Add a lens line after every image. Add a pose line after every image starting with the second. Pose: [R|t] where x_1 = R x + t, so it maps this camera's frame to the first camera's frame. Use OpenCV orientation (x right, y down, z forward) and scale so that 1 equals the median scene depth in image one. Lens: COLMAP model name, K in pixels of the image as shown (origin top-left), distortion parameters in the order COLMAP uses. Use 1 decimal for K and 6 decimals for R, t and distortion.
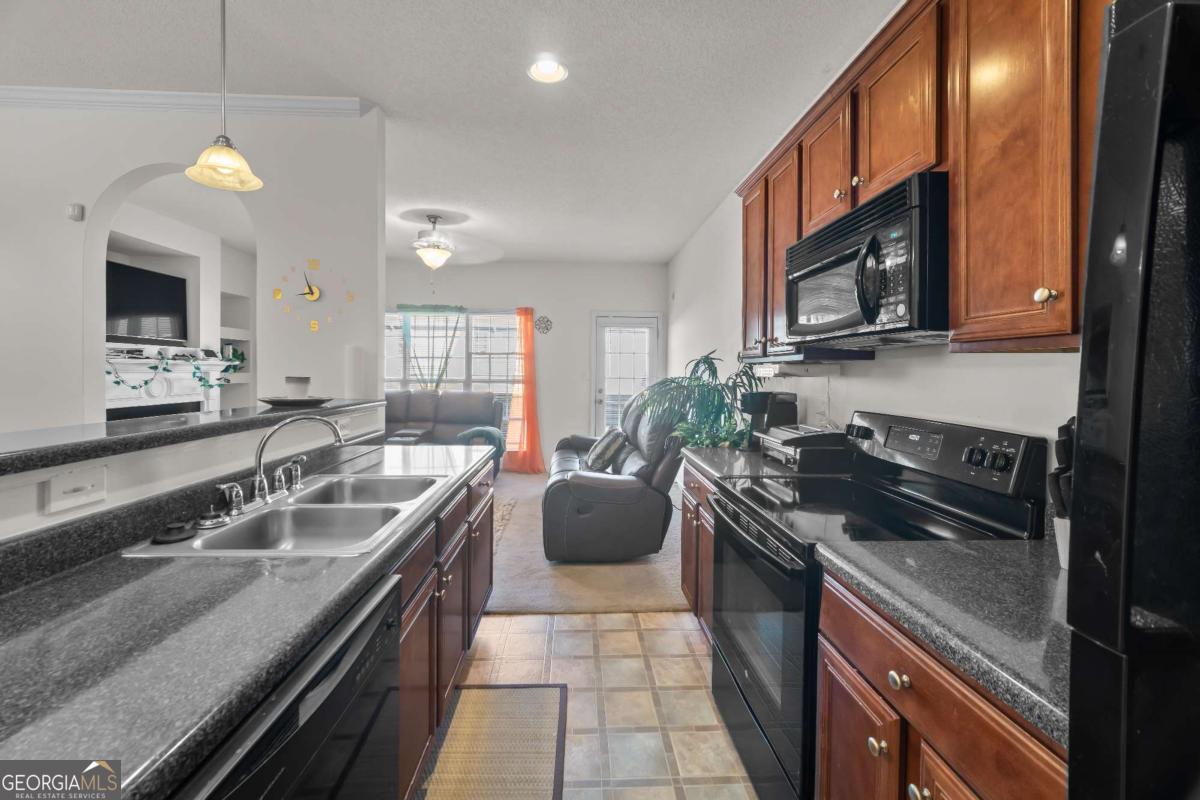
lens RADIAL K [[479.0, 0, 594.0], [0, 479.0, 371.6], [0, 0, 1]] dist [-0.001206, -0.000259]
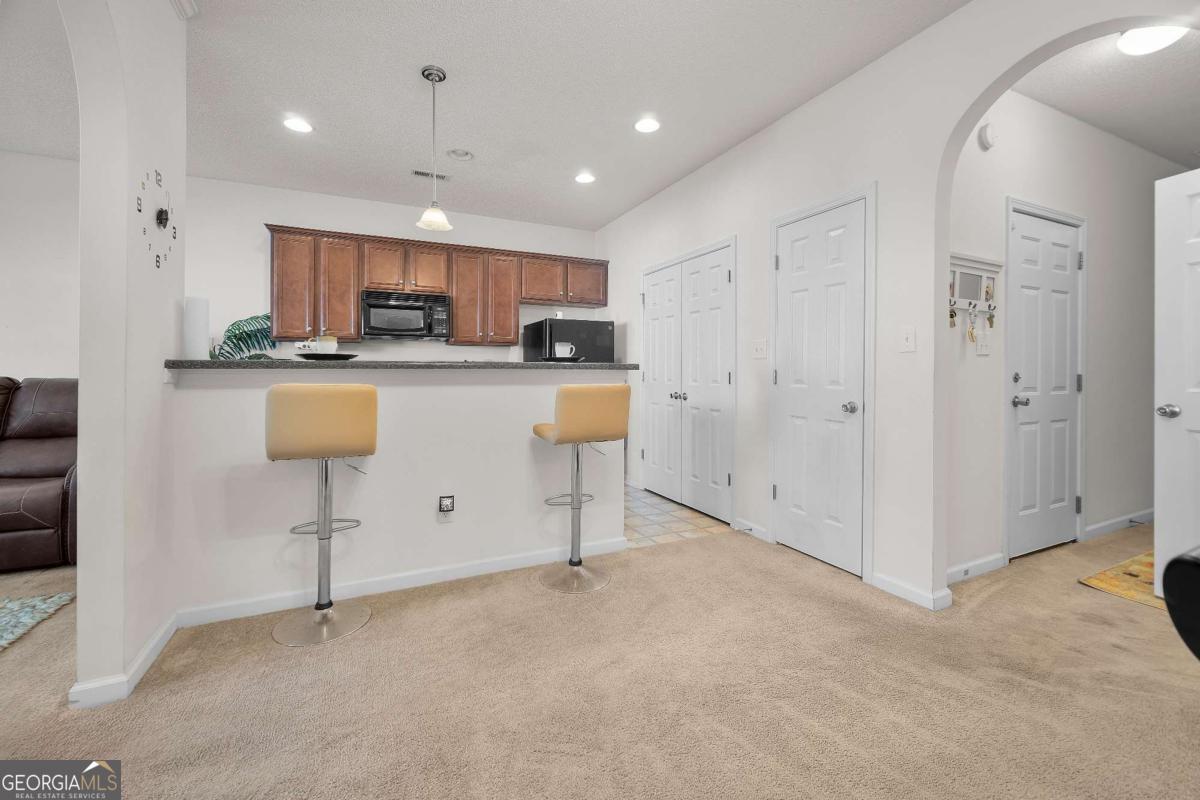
lens RADIAL K [[479.0, 0, 594.0], [0, 479.0, 371.6], [0, 0, 1]] dist [-0.001206, -0.000259]
pose [[-0.380429, -0.011738, 0.924736, -1.799003], [-0.000252, 0.999921, 0.012588, 0.074262], [-0.924810, 0.004555, -0.380401, 0.768363]]
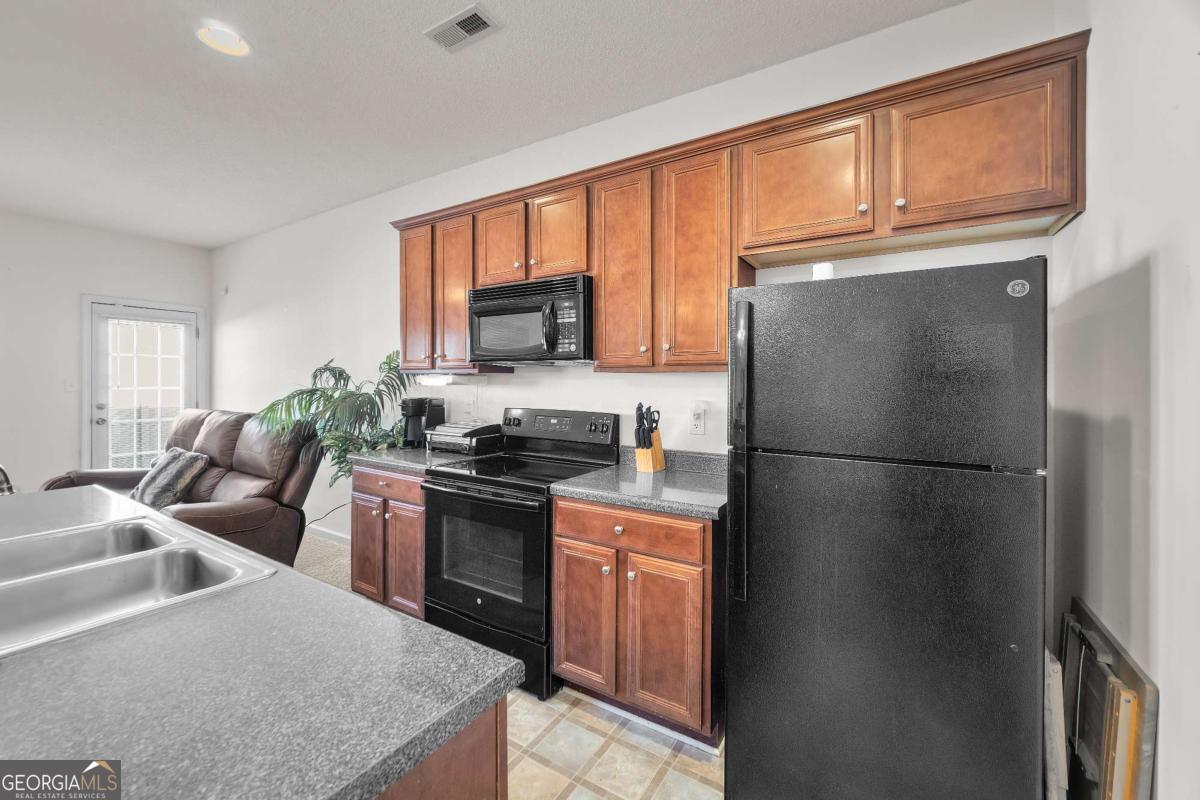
lens RADIAL K [[479.0, 0, 594.0], [0, 479.0, 371.6], [0, 0, 1]] dist [-0.001206, -0.000259]
pose [[0.569992, 0.011789, 0.821566, -0.447817], [-0.000890, 0.999905, -0.013731, -0.008850], [-0.821650, 0.007095, 0.569949, -0.045690]]
